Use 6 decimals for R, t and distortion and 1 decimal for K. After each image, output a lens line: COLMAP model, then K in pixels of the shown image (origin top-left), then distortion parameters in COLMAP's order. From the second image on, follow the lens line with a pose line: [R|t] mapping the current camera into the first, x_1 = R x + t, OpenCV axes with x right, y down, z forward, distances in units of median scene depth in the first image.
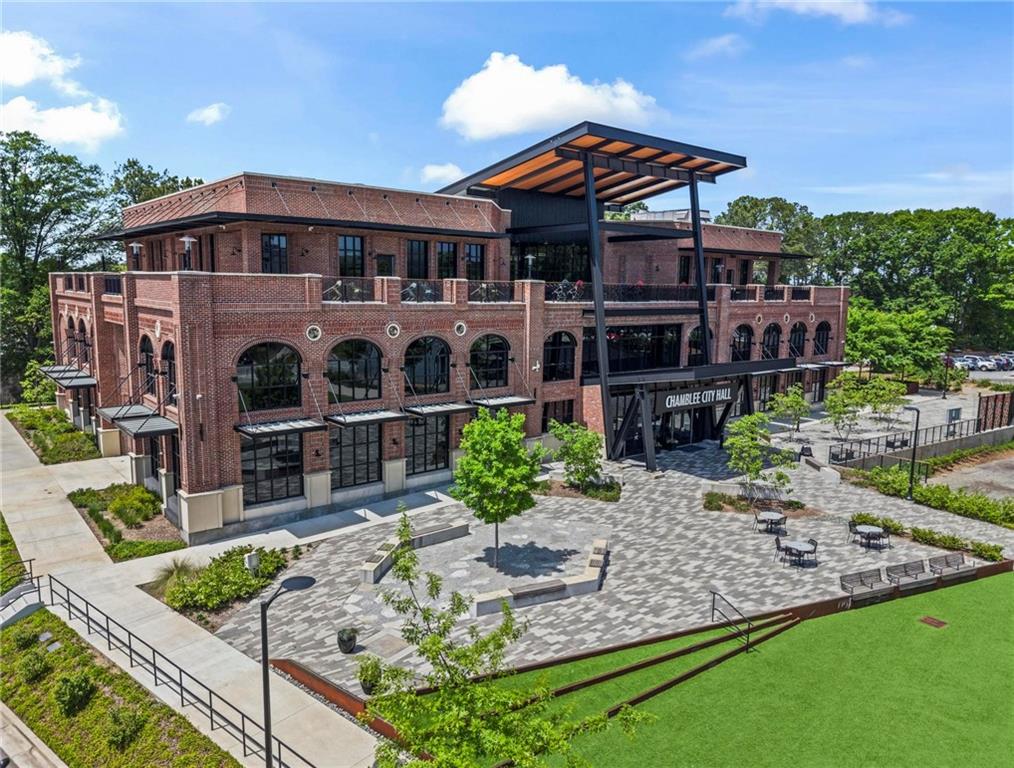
lens RADIAL K [[747.3, 0, 506.4], [0, 747.3, 408.0], [0, 0, 1]] dist [0.007777, -0.000854]
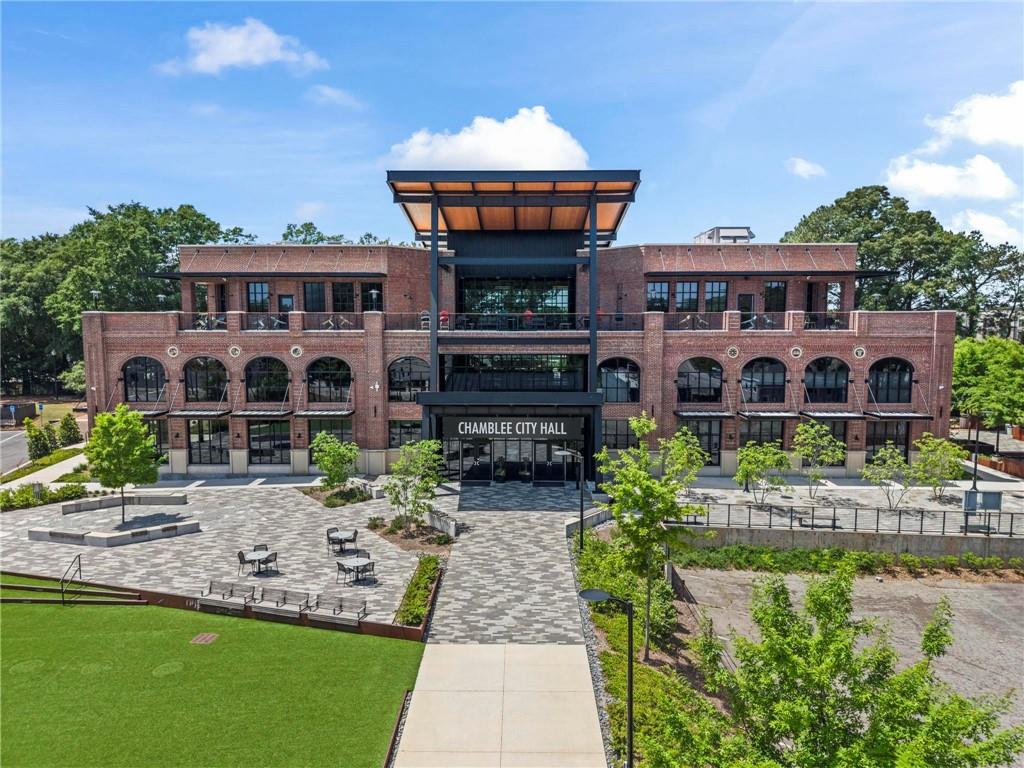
lens RADIAL K [[722.6, 0, 512.0], [0, 722.6, 384.0], [0, 0, 1]] dist [-0.003976, -0.000164]
pose [[0.751995, 0.050278, -0.657249, 1.020529], [-0.095352, 0.994897, -0.032989, -0.047072], [0.652236, 0.087478, 0.752951, 0.330726]]
